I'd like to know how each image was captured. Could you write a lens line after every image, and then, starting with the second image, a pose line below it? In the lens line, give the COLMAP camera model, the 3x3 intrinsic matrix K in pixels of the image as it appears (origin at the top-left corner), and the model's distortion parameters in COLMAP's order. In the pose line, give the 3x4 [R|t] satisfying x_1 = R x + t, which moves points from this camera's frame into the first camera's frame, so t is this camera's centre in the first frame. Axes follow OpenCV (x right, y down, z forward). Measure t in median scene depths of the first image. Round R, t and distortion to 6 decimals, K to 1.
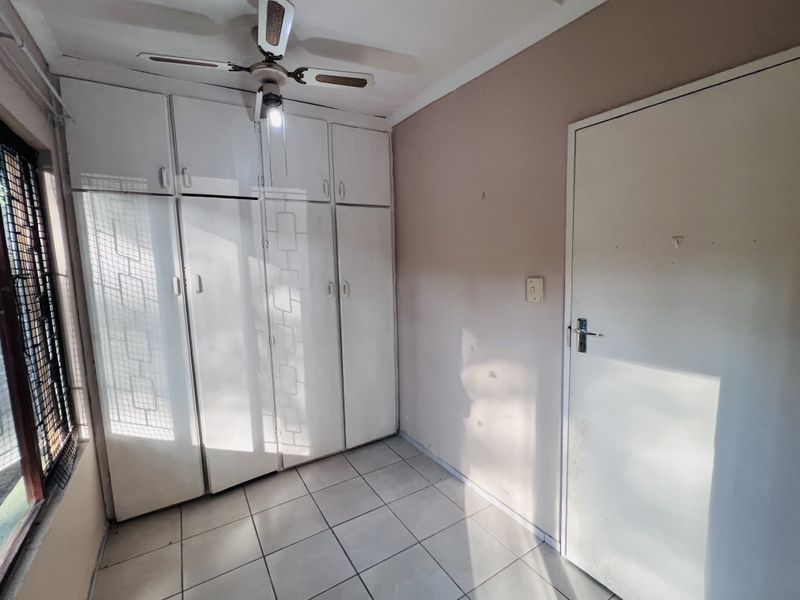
lens RADIAL K [[362.1, 0, 399.0], [0, 362.1, 298.8], [0, 0, 1]] dist [-0.002091, 0.000287]
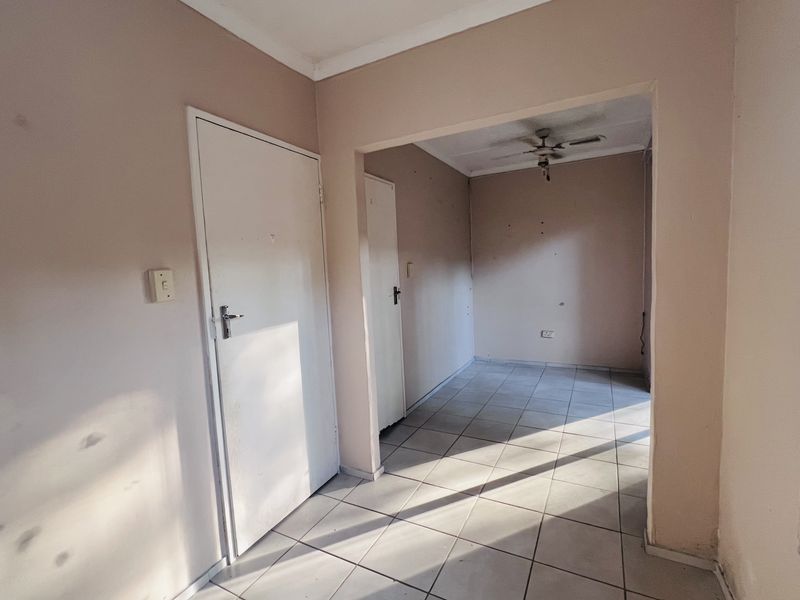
lens RADIAL K [[362.1, 0, 402.2], [0, 362.1, 298.8], [0, 0, 1]] dist [-0.002091, 0.000287]
pose [[-0.478753, -0.029589, 0.877451, -0.626936], [0.164009, 0.978824, 0.122494, -0.006698], [-0.862494, 0.202555, -0.463762, 1.014329]]
